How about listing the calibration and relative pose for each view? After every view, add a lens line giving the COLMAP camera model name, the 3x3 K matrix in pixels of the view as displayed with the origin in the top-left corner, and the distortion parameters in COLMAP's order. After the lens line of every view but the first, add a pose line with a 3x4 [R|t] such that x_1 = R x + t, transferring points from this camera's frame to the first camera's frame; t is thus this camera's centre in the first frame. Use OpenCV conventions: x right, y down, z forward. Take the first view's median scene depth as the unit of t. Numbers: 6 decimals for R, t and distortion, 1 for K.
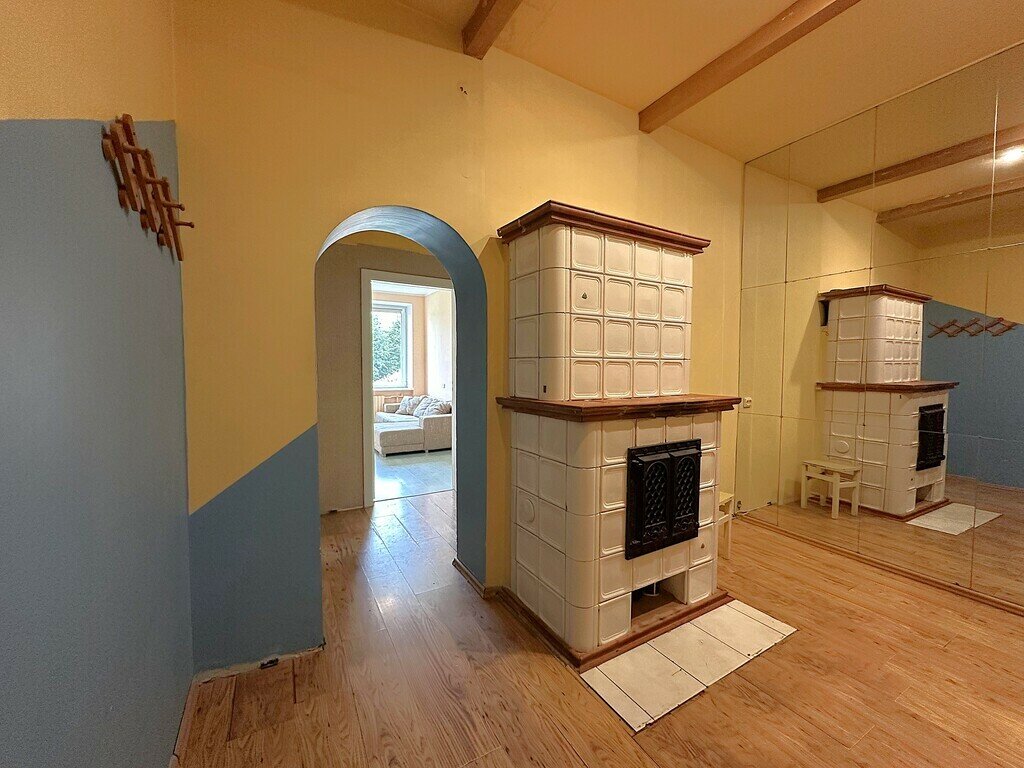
lens RADIAL K [[409.8, 0, 514.0], [0, 409.8, 383.4], [0, 0, 1]] dist [-0.001298, 0.000394]
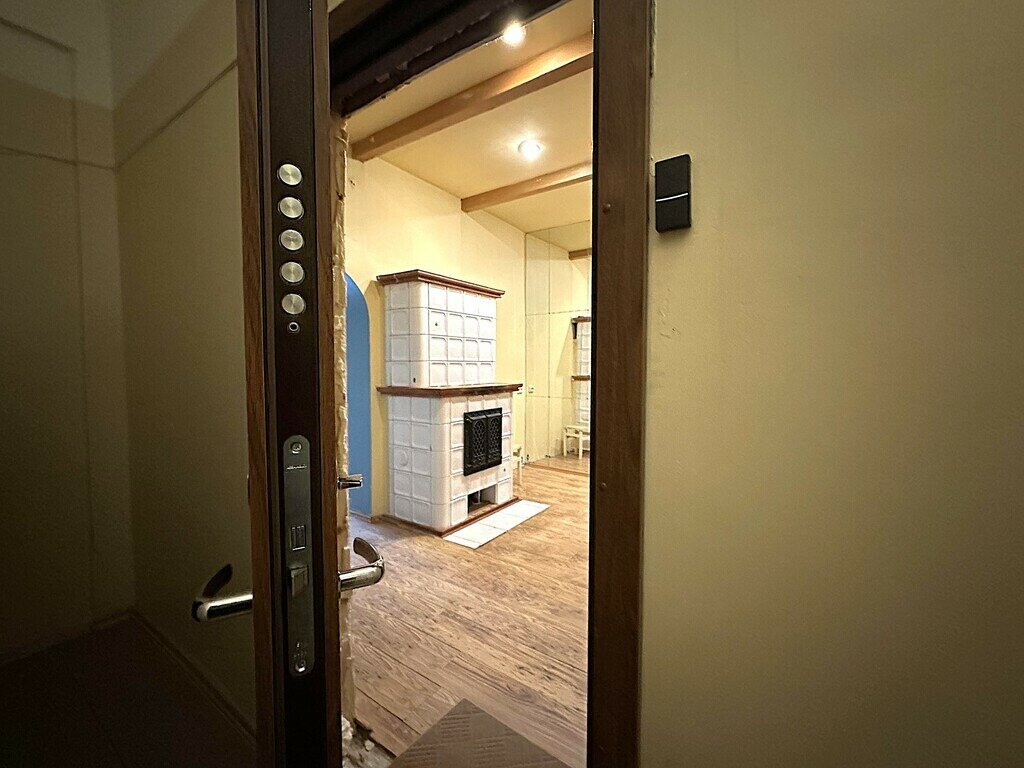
lens RADIAL K [[409.8, 0, 514.0], [0, 409.8, 383.4], [0, 0, 1]] dist [-0.001298, 0.000394]
pose [[0.901266, -0.023018, 0.432655, -0.238229], [0.021969, 0.999731, 0.007423, 0.020034], [-0.432710, 0.002815, 0.901529, -0.565315]]
